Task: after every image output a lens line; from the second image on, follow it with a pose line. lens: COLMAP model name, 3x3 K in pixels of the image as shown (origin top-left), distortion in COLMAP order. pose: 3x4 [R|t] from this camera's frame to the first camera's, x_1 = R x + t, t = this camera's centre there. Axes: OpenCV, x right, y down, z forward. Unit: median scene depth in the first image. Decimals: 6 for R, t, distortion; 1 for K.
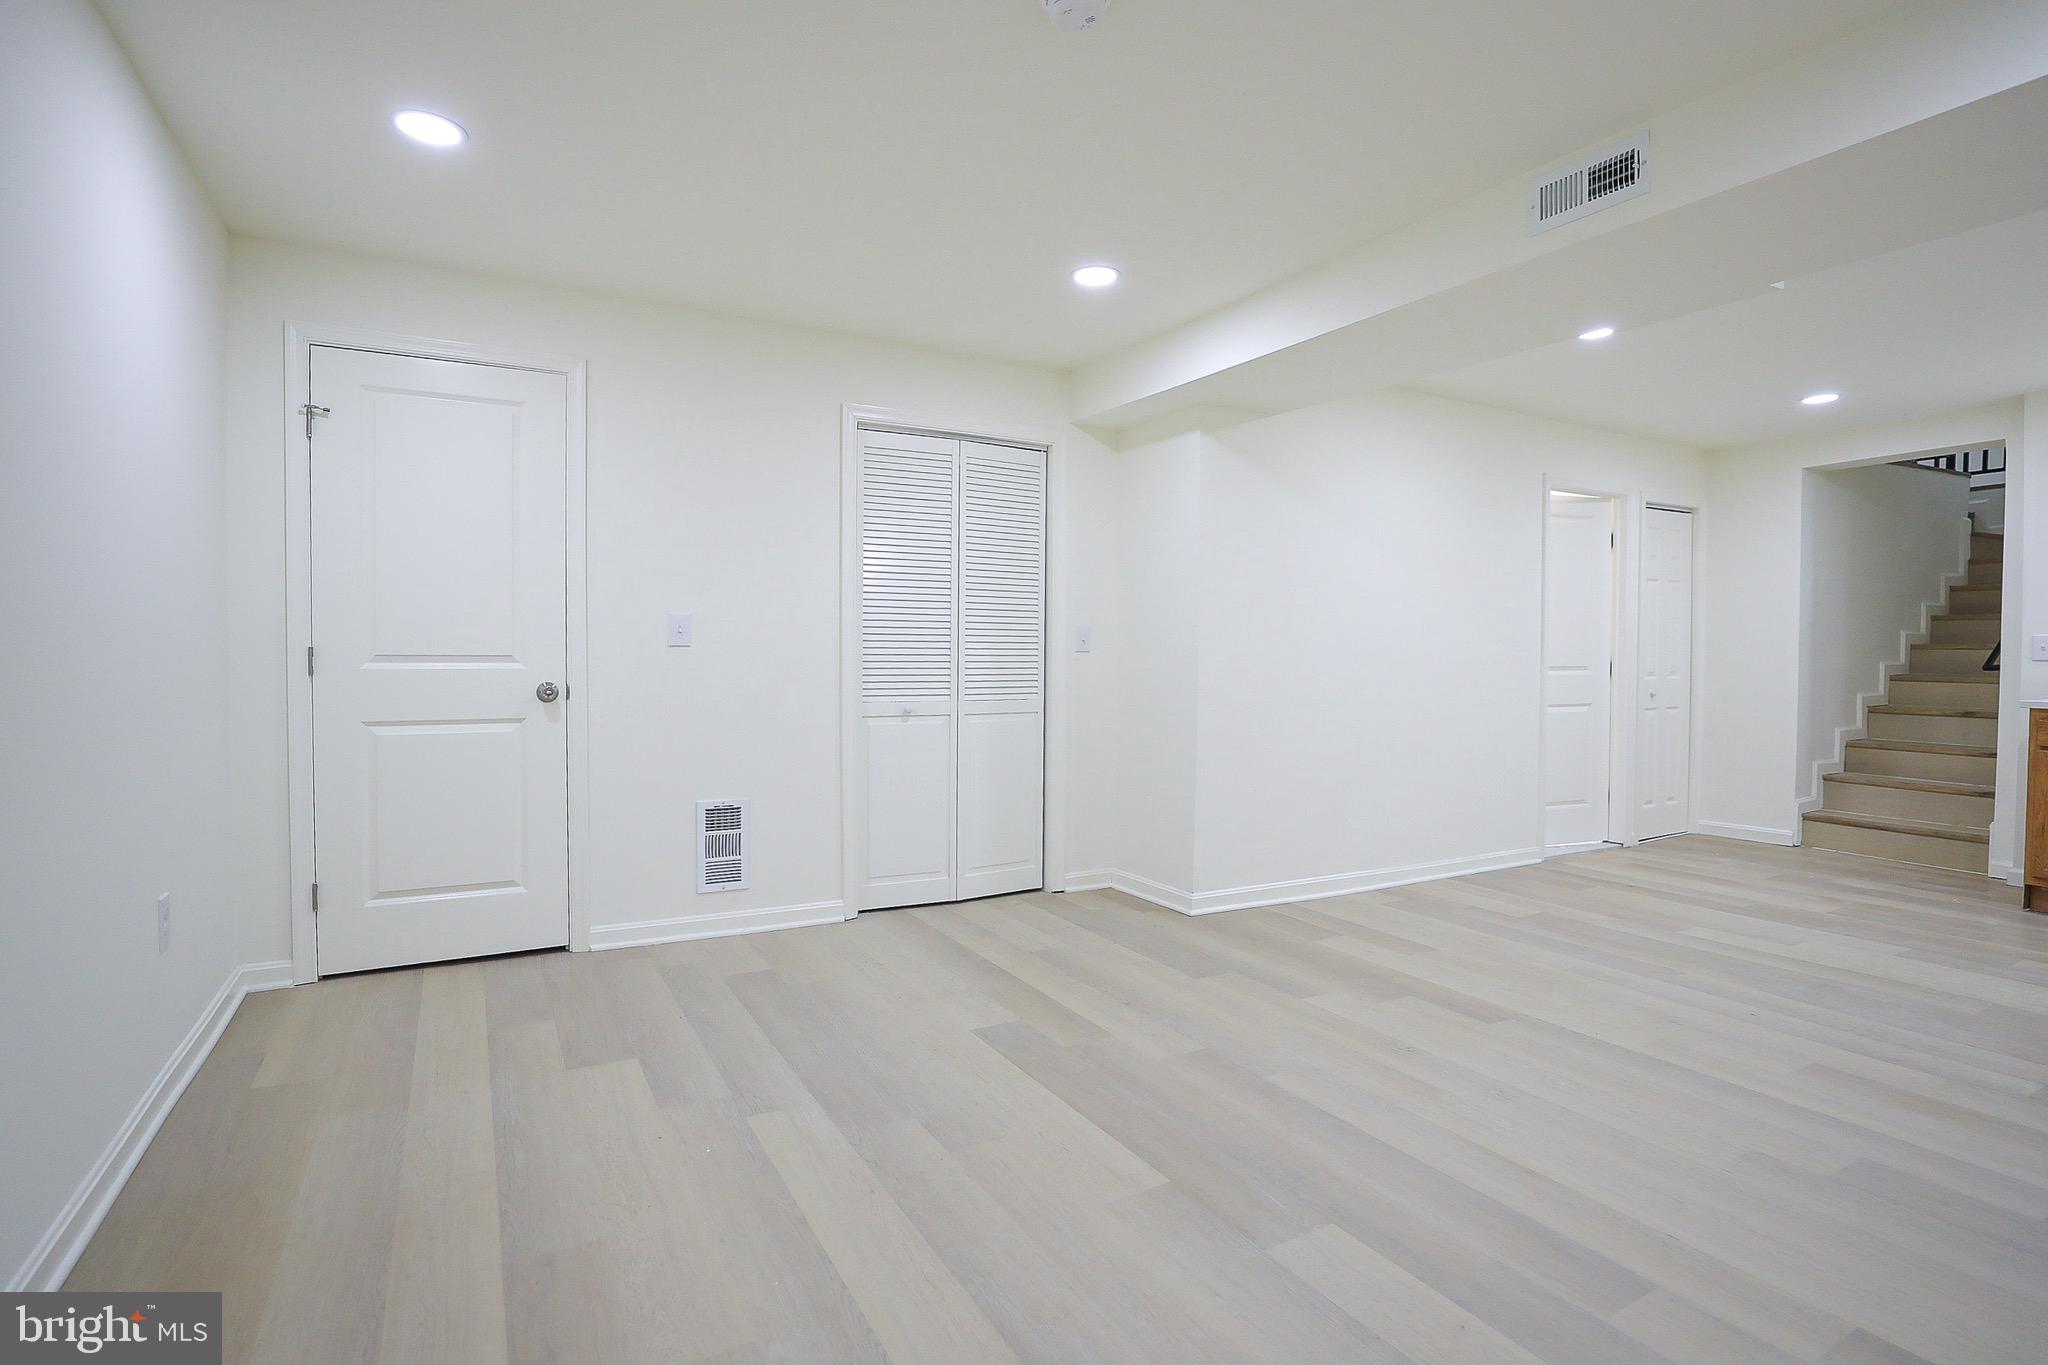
lens RADIAL K [[1002.8, 0, 1007.7], [0, 1002.8, 675.0], [0, 0, 1]] dist [-0.017167, 0.000123]
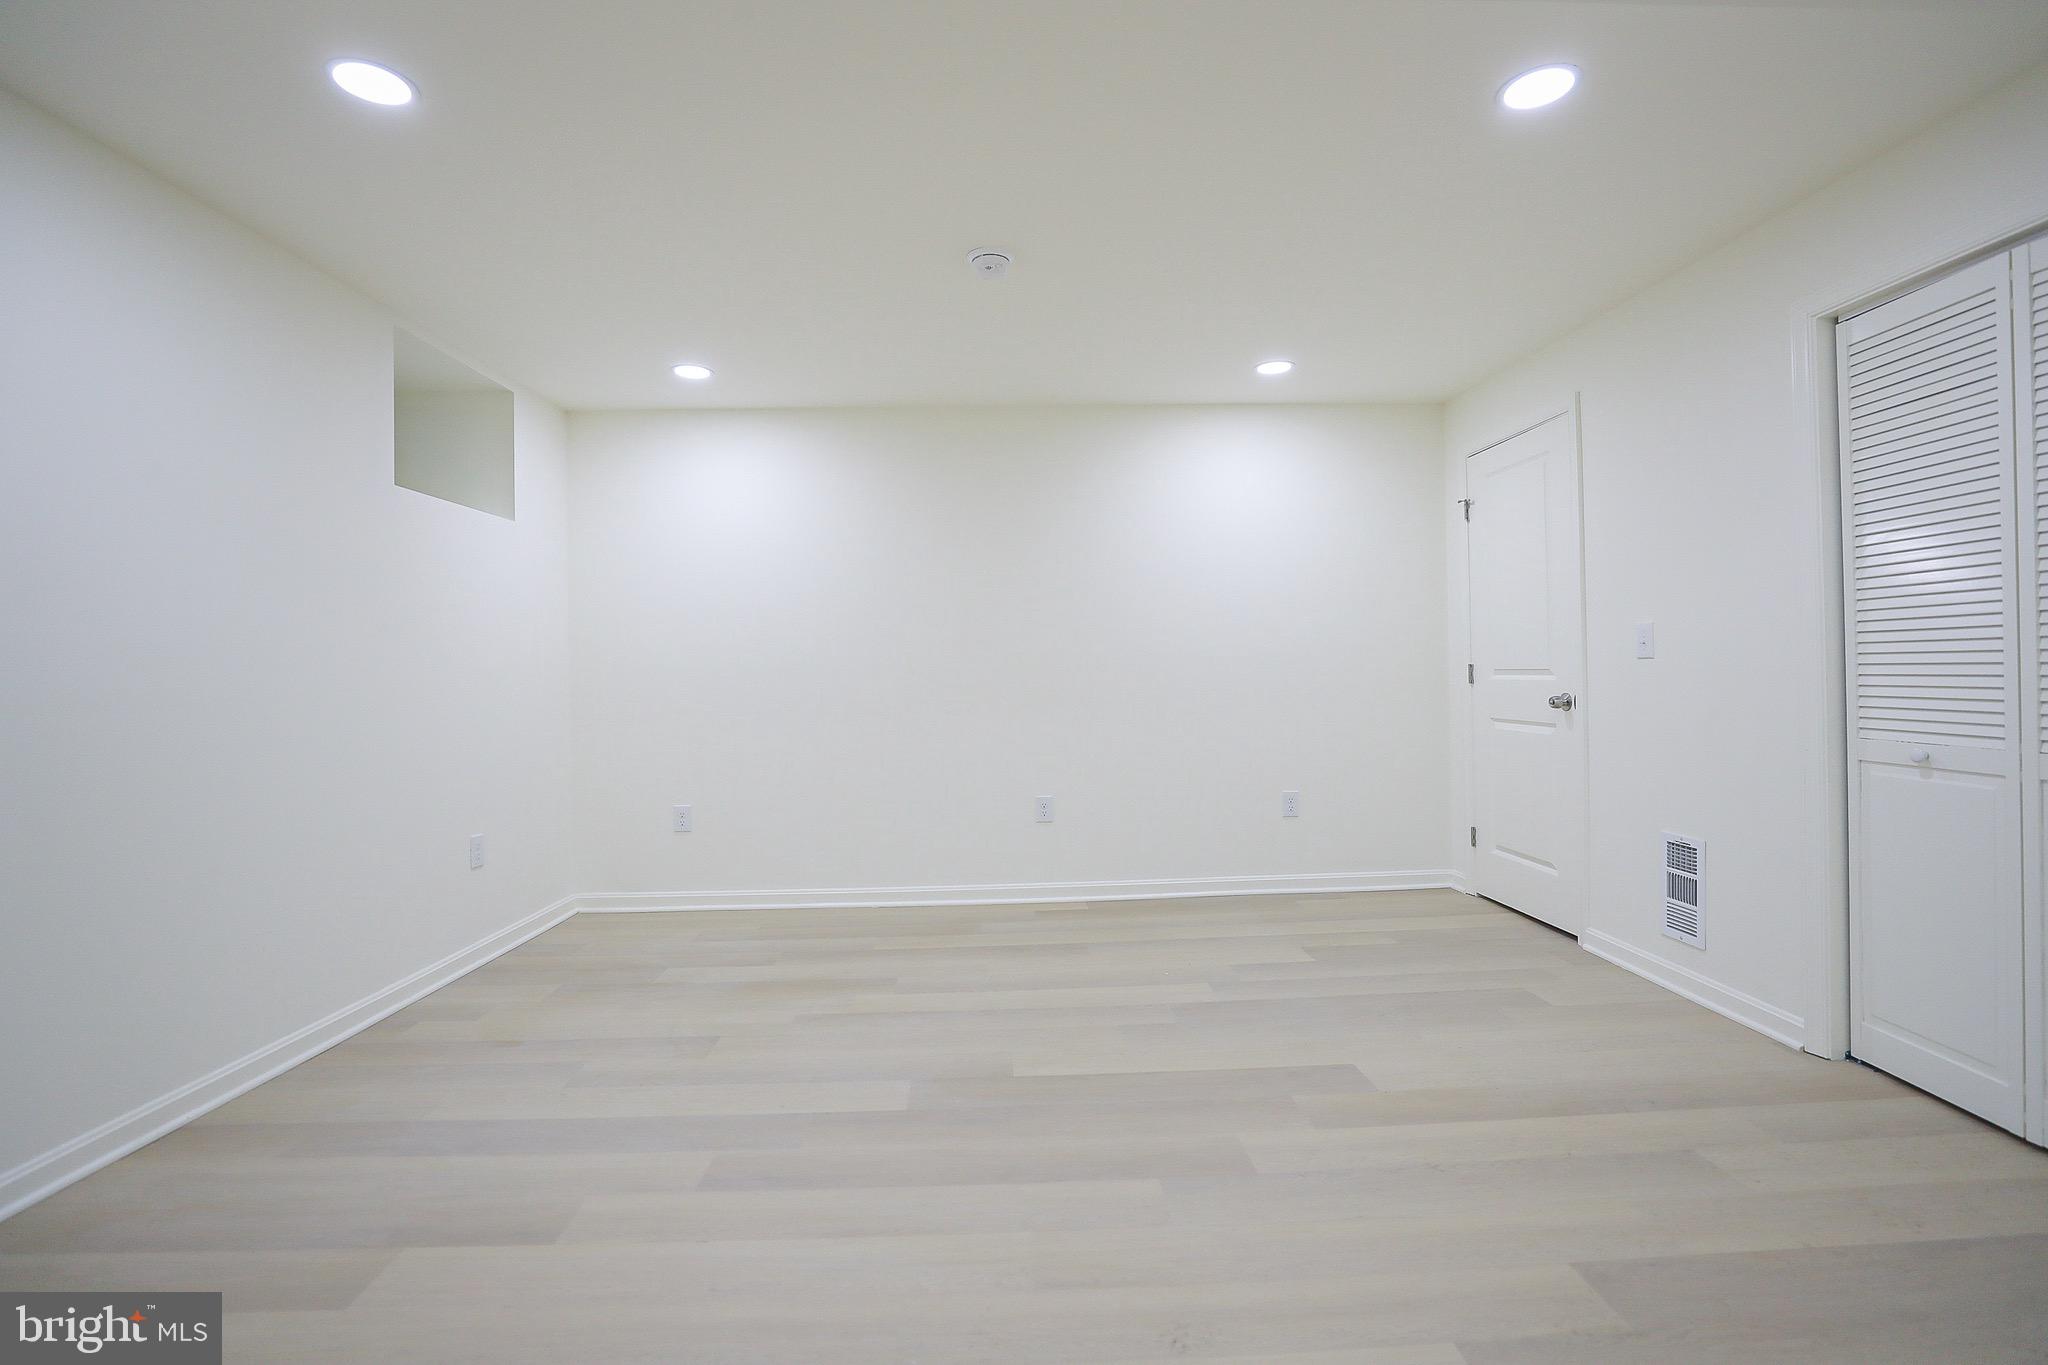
lens RADIAL K [[950.8, 0, 1024.0], [0, 950.8, 682.5], [0, 0, 1]] dist [-0.017305, 0.000299]
pose [[-0.458263, 0.009359, -0.888767, 0.540555], [-0.006694, 0.999880, 0.013981, -0.010858], [0.888791, 0.012356, -0.458145, 0.678345]]
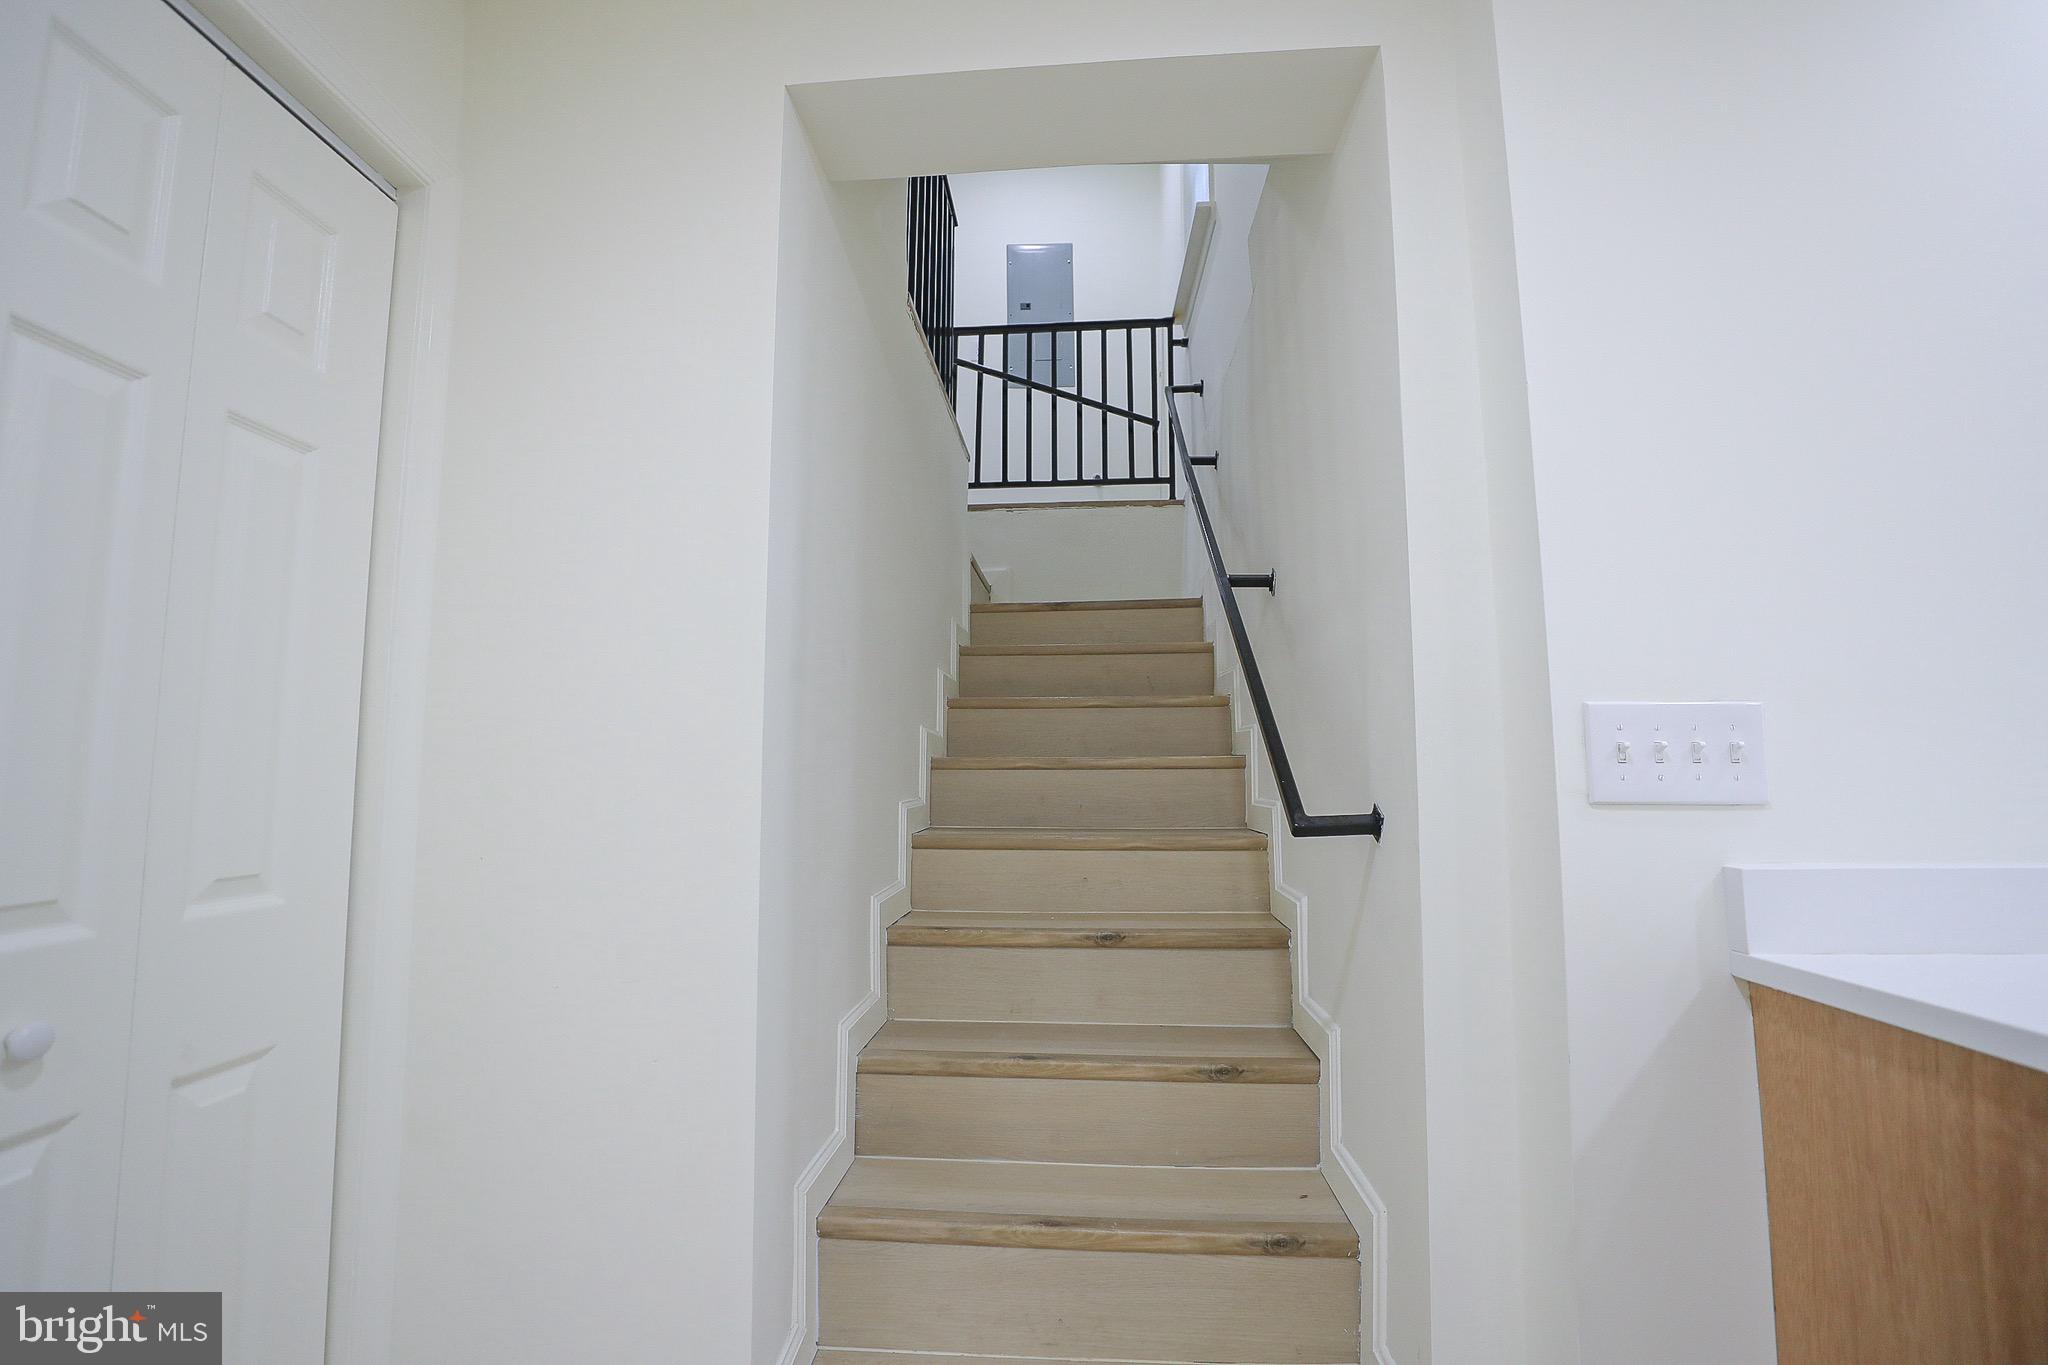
lens RADIAL K [[946.3, 0, 1048.2], [0, 946.3, 694.3], [0, 0, 1]] dist [-0.019249, -0.000065]
pose [[0.477464, 0.073769, 0.875549, 0.742373], [0.025752, 0.994866, -0.097865, -0.022265], [-0.878274, 0.069274, 0.473113, 0.980616]]
